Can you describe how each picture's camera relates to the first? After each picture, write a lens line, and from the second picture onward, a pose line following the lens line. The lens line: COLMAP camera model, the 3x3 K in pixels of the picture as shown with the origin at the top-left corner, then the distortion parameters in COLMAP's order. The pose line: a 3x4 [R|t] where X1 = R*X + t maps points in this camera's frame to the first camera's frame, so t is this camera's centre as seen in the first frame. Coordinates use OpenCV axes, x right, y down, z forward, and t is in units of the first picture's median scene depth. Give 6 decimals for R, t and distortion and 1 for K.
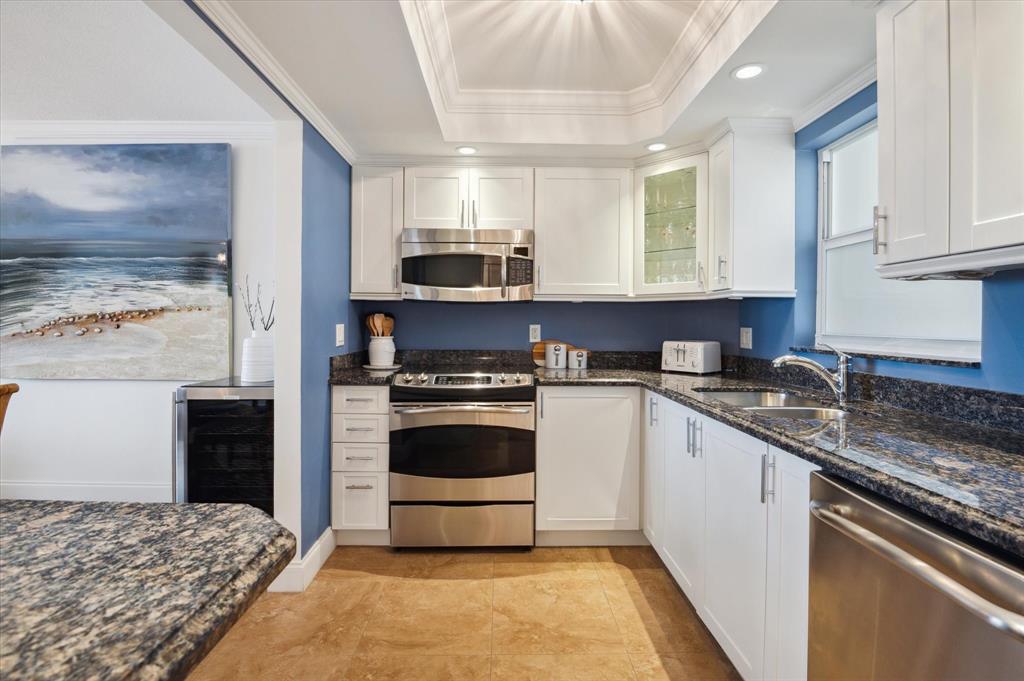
lens RADIAL K [[486.3, 0, 494.4], [0, 486.3, 326.6], [0, 0, 1]] dist [-0.002081, -0.006000]
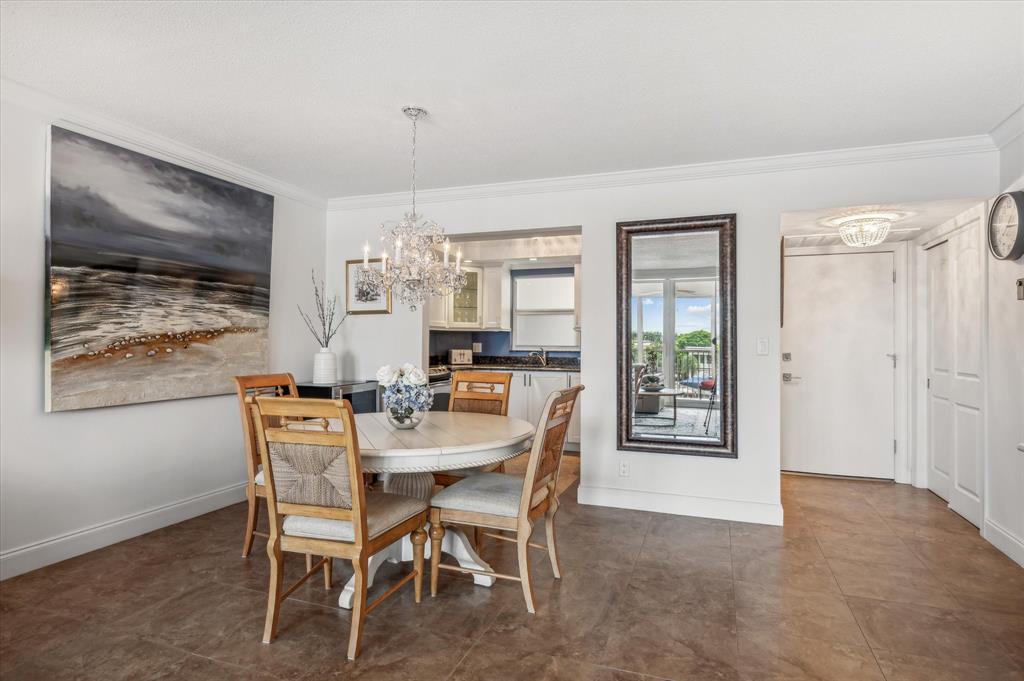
lens RADIAL K [[531.6, 0, 514.4], [0, 531.6, 337.3], [0, 0, 1]] dist [-0.002234, -0.000370]
pose [[0.346850, 0.003385, 0.937915, -1.593419], [0.000110, 0.999993, -0.003650, -0.014874], [-0.937921, 0.001369, 0.346847, -0.040918]]
